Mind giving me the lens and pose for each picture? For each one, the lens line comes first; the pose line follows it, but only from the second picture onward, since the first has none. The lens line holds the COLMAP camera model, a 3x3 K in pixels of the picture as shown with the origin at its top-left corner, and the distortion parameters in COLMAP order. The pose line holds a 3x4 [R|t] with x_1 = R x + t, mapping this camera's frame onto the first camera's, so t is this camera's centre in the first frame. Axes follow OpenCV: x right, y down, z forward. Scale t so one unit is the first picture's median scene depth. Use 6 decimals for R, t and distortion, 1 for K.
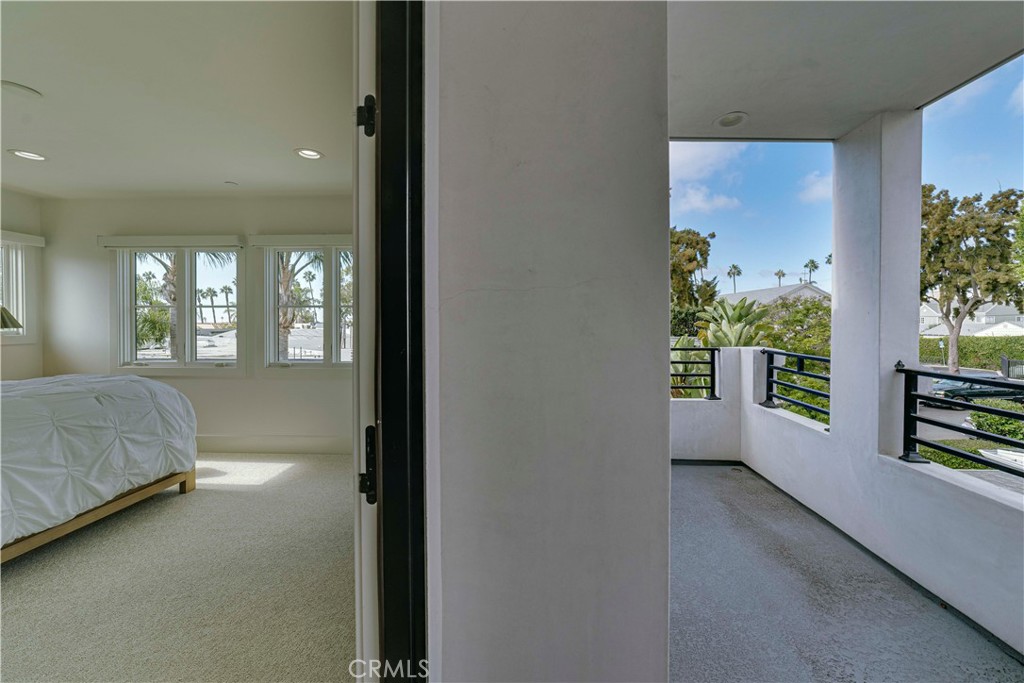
lens RADIAL K [[428.9, 0, 512.3], [0, 428.9, 318.7], [0, 0, 1]] dist [-0.010789, 0.006613]
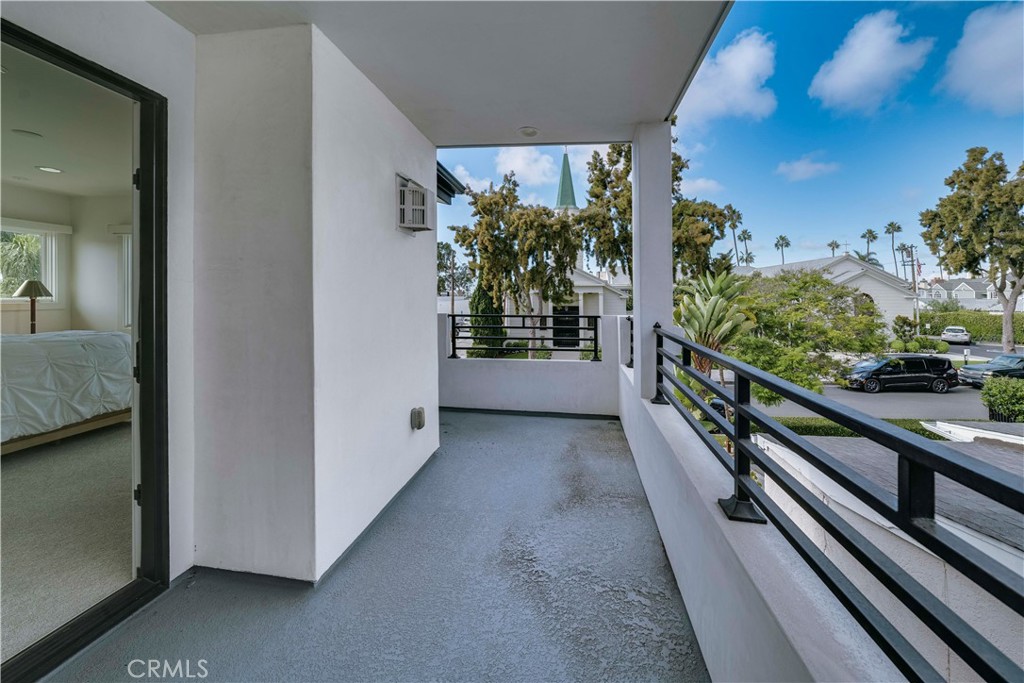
lens RADIAL K [[428.9, 0, 503.1], [0, 428.9, 288.2], [0, 0, 1]] dist [-0.010789, 0.006613]
pose [[0.995333, 0.001730, -0.096487, 0.518709], [-0.002600, 0.999957, -0.008887, 0.006241], [0.096468, 0.009096, 0.995295, -0.254281]]
